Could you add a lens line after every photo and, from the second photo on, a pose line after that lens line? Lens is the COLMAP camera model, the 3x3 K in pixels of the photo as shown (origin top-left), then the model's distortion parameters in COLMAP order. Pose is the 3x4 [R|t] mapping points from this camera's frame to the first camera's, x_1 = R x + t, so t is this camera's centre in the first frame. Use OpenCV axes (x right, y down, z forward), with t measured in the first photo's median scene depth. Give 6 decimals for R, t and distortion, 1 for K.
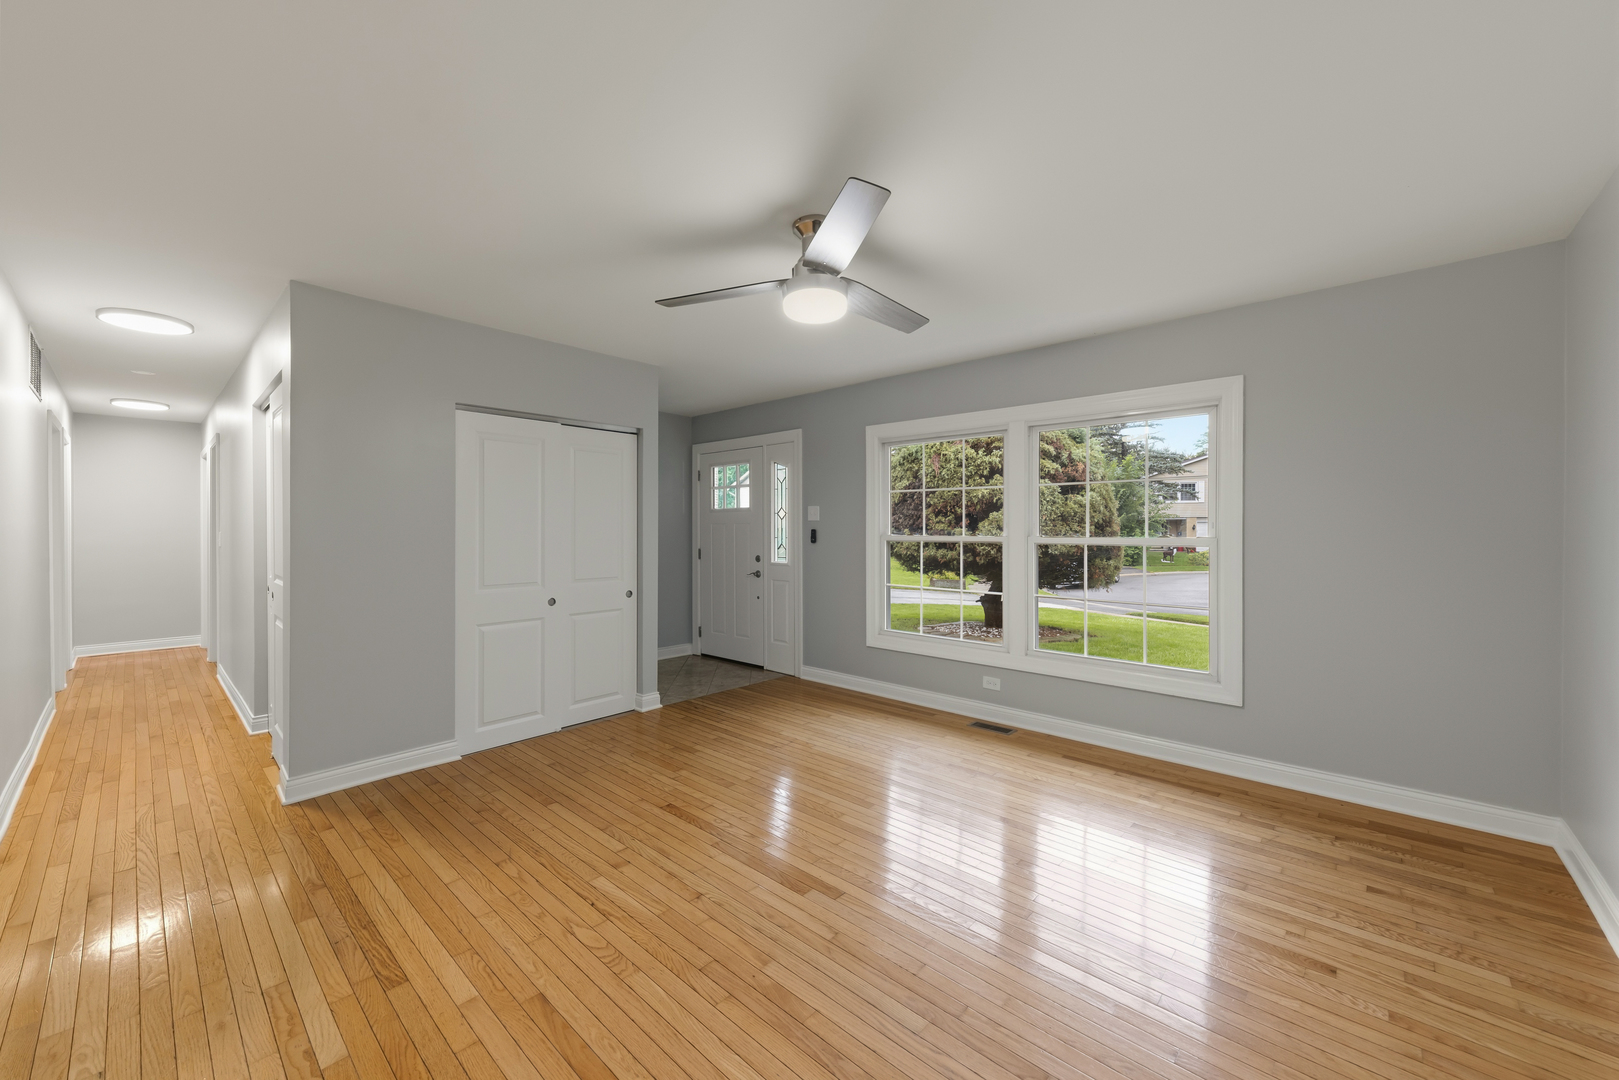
lens RADIAL K [[616.7, 0, 809.9], [0, 616.7, 534.7], [0, 0, 1]] dist [0.001489, -0.000208]
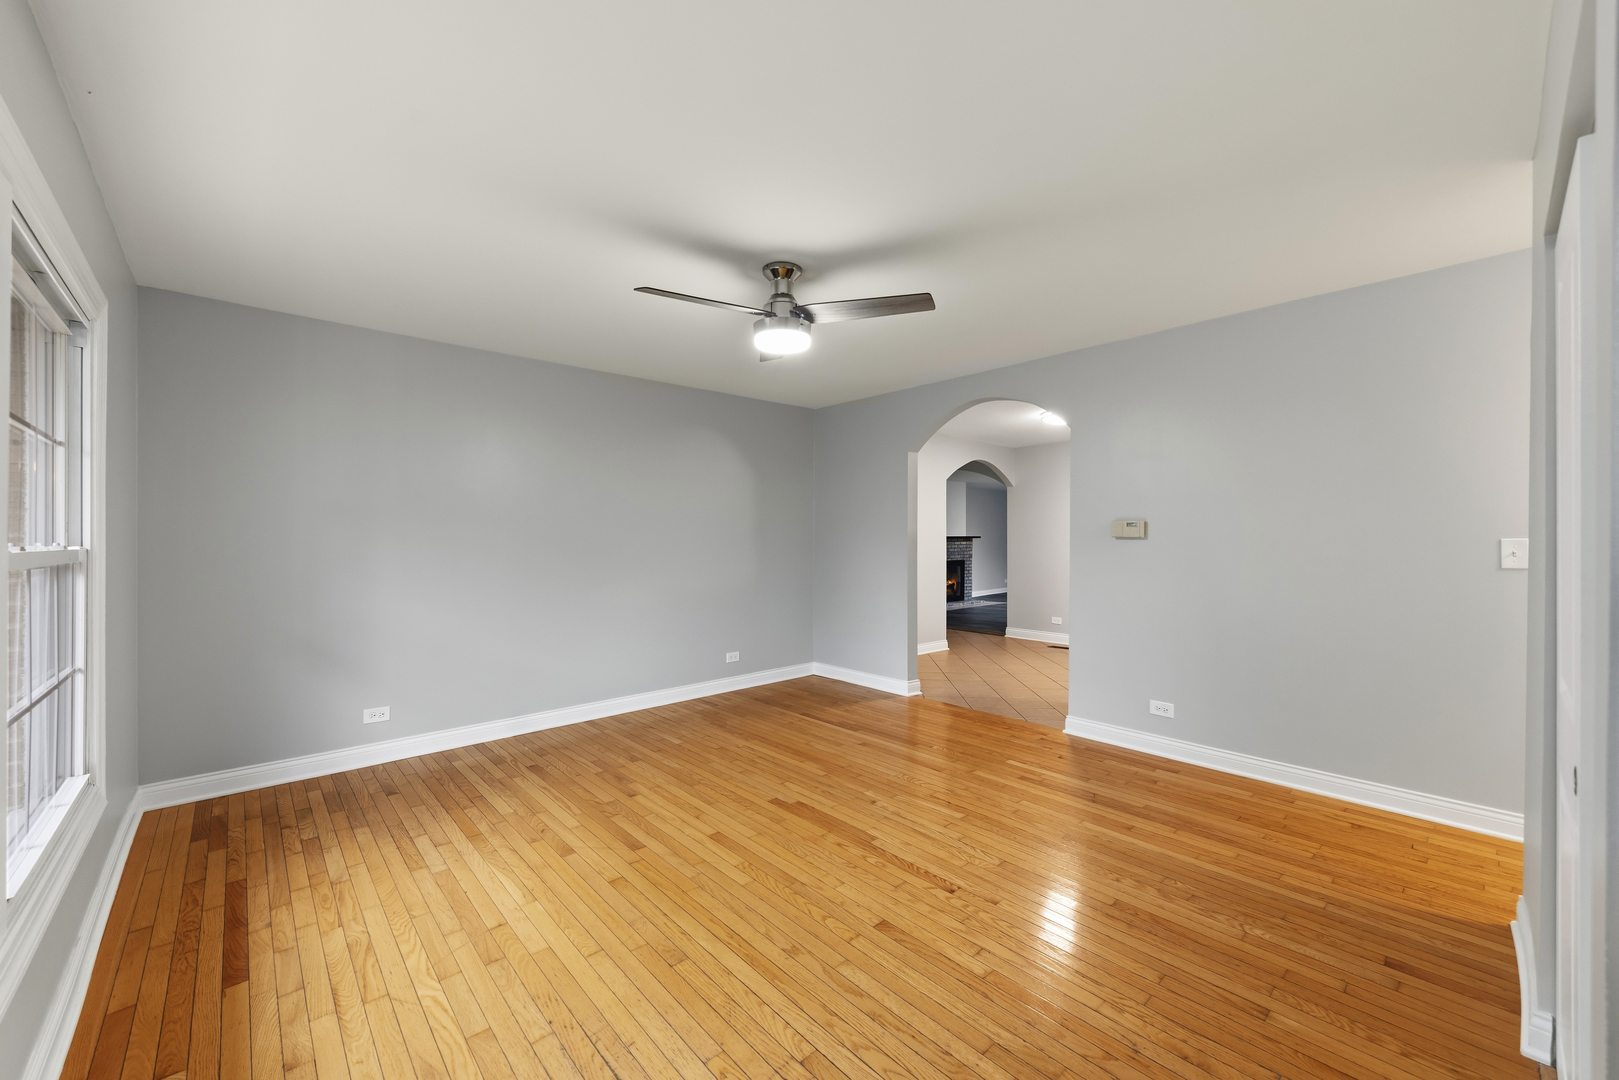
lens RADIAL K [[616.7, 0, 809.9], [0, 616.7, 534.7], [0, 0, 1]] dist [0.001489, -0.000208]
pose [[-0.995591, 0.002543, 0.093767, -0.119911], [0.002889, 0.999989, 0.003559, -0.010202], [-0.093757, 0.003814, -0.995588, 1.703291]]
